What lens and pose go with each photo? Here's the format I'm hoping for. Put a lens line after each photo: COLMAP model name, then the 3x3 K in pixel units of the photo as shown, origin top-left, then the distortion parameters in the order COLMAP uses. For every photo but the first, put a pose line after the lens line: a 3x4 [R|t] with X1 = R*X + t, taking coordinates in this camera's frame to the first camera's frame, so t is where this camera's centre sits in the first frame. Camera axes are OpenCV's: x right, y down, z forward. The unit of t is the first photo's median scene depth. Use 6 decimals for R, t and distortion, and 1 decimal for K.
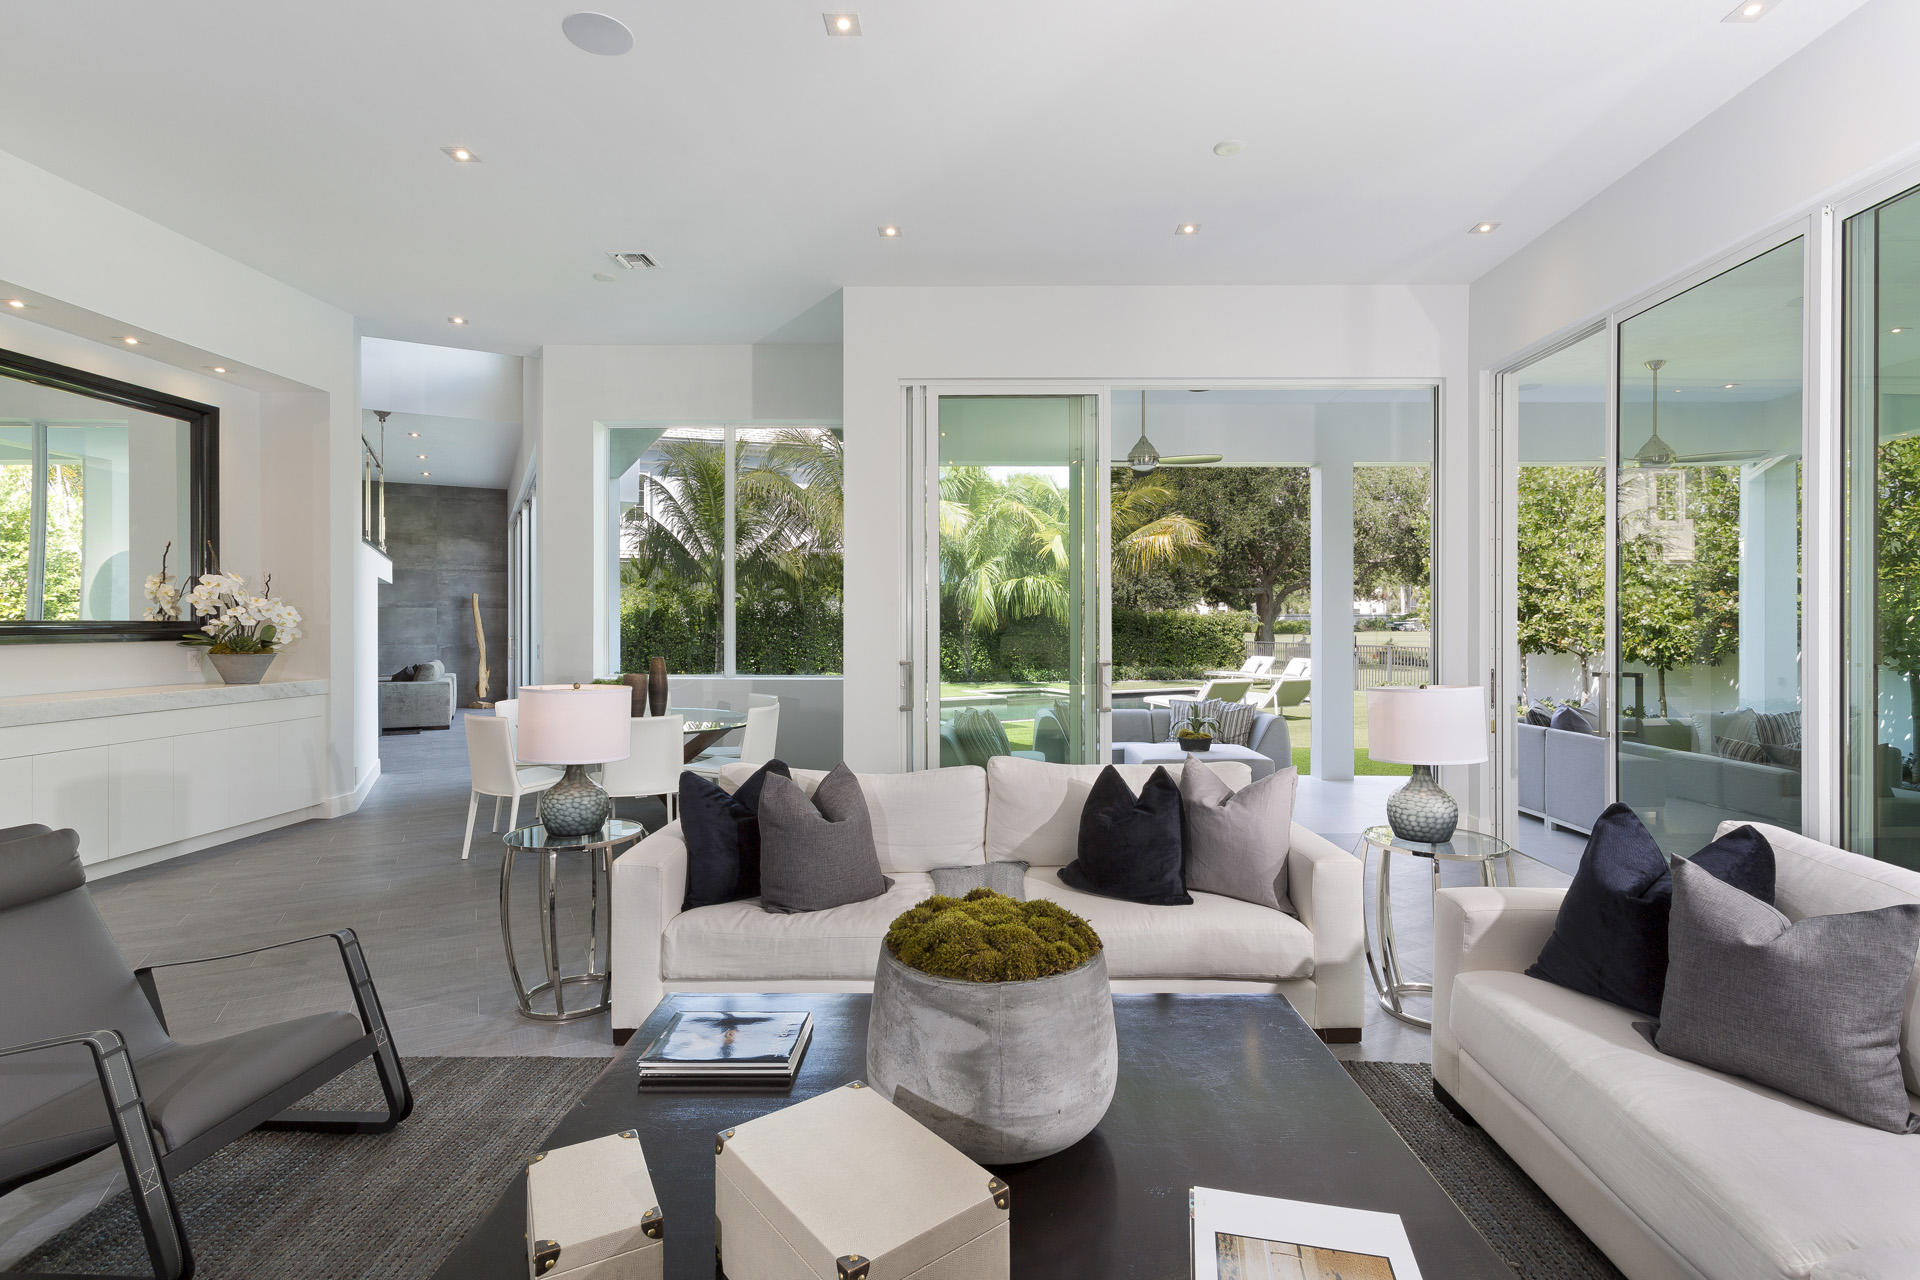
lens RADIAL K [[915.9, 0, 992.2], [0, 915.9, 626.7], [0, 0, 1]] dist [-0.003560, 0.000961]
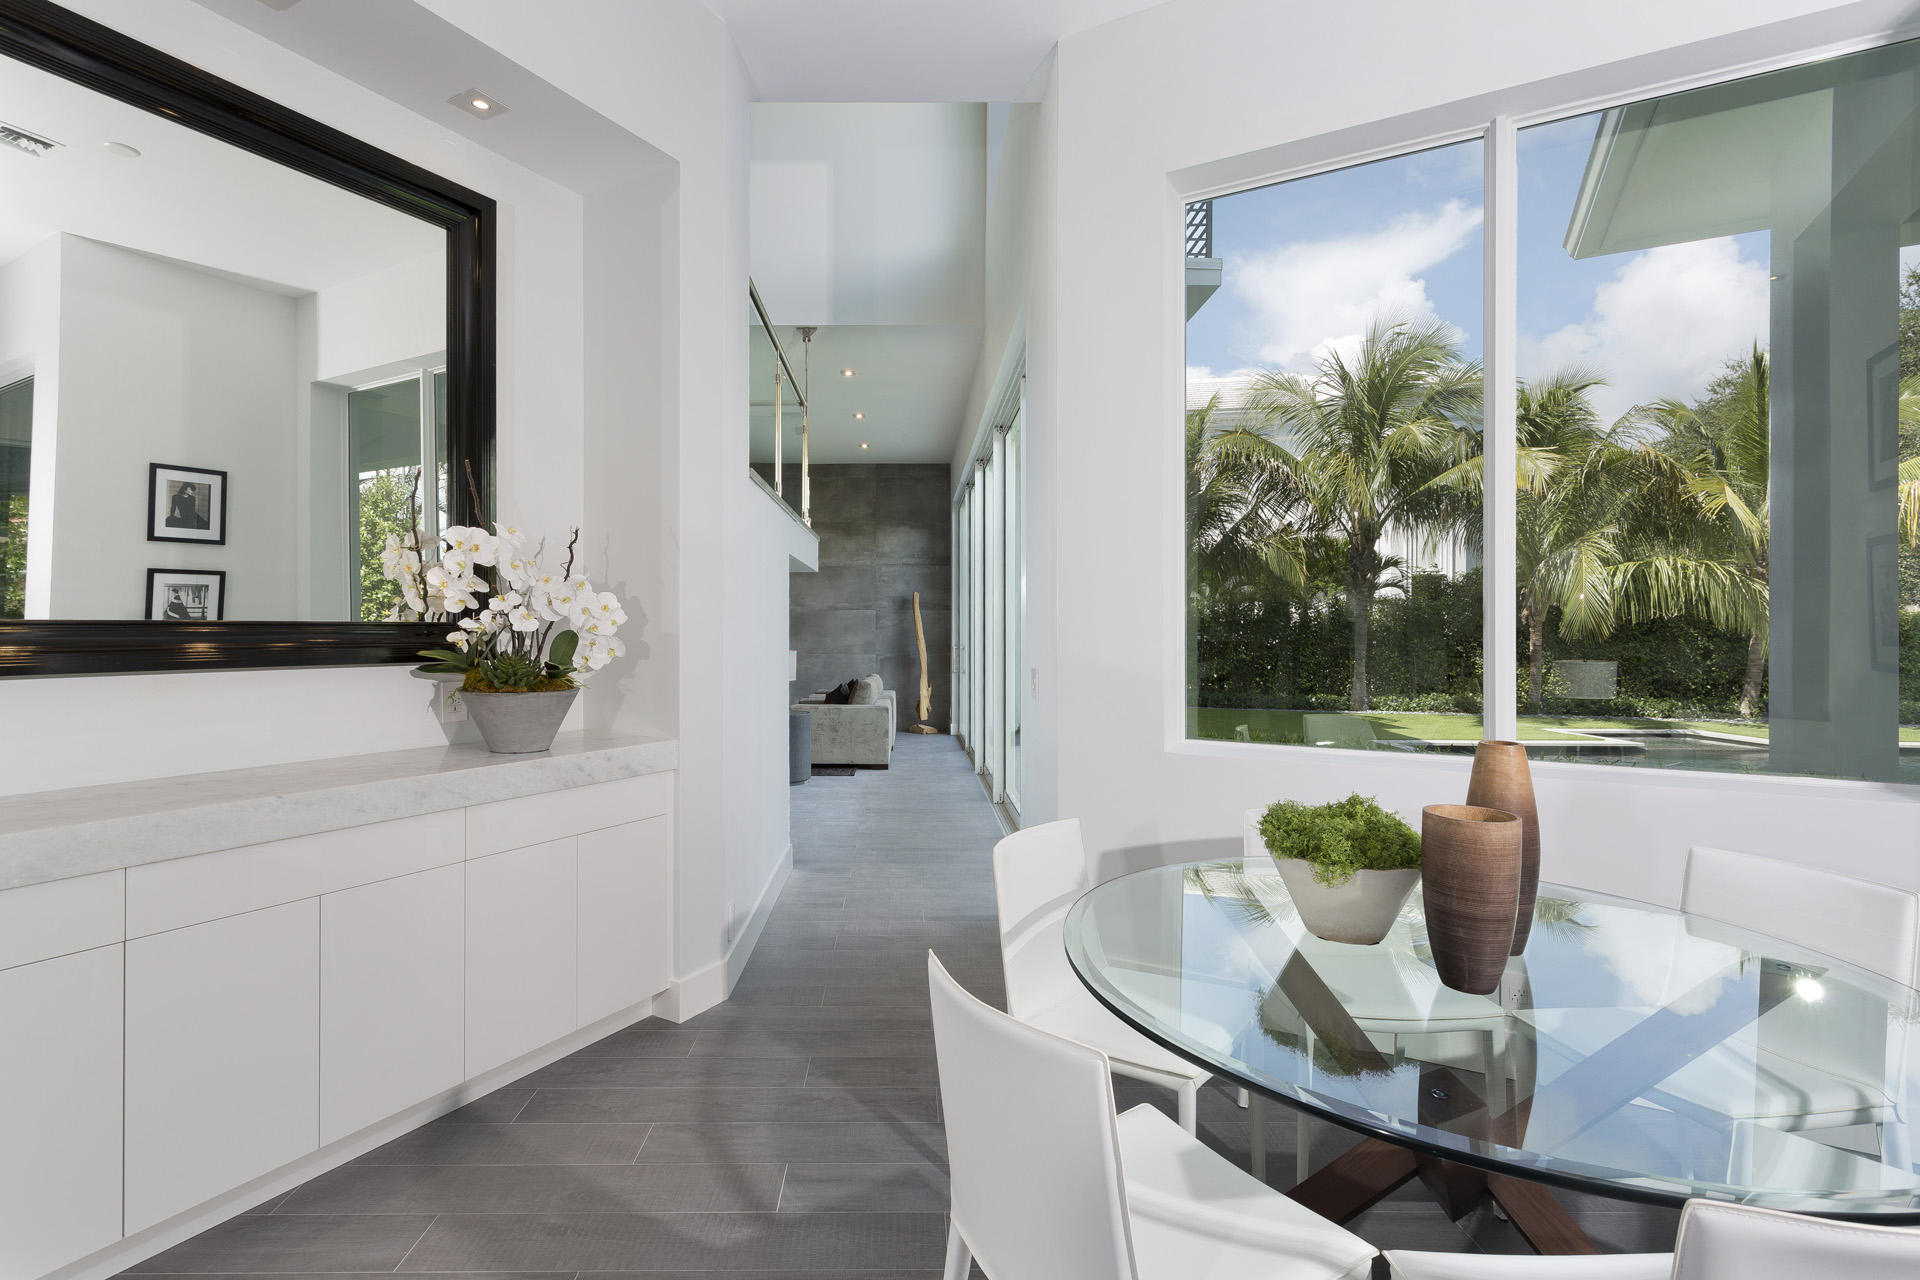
lens RADIAL K [[935.7, 0, 918.5], [0, 935.7, 628.0], [0, 0, 1]] dist [-0.000365, 0.001014]
pose [[0.875746, 0.000230, -0.482773, -0.194303], [-0.002726, 0.999986, -0.004468, -0.000883], [0.482765, 0.005229, 0.875734, 0.327992]]
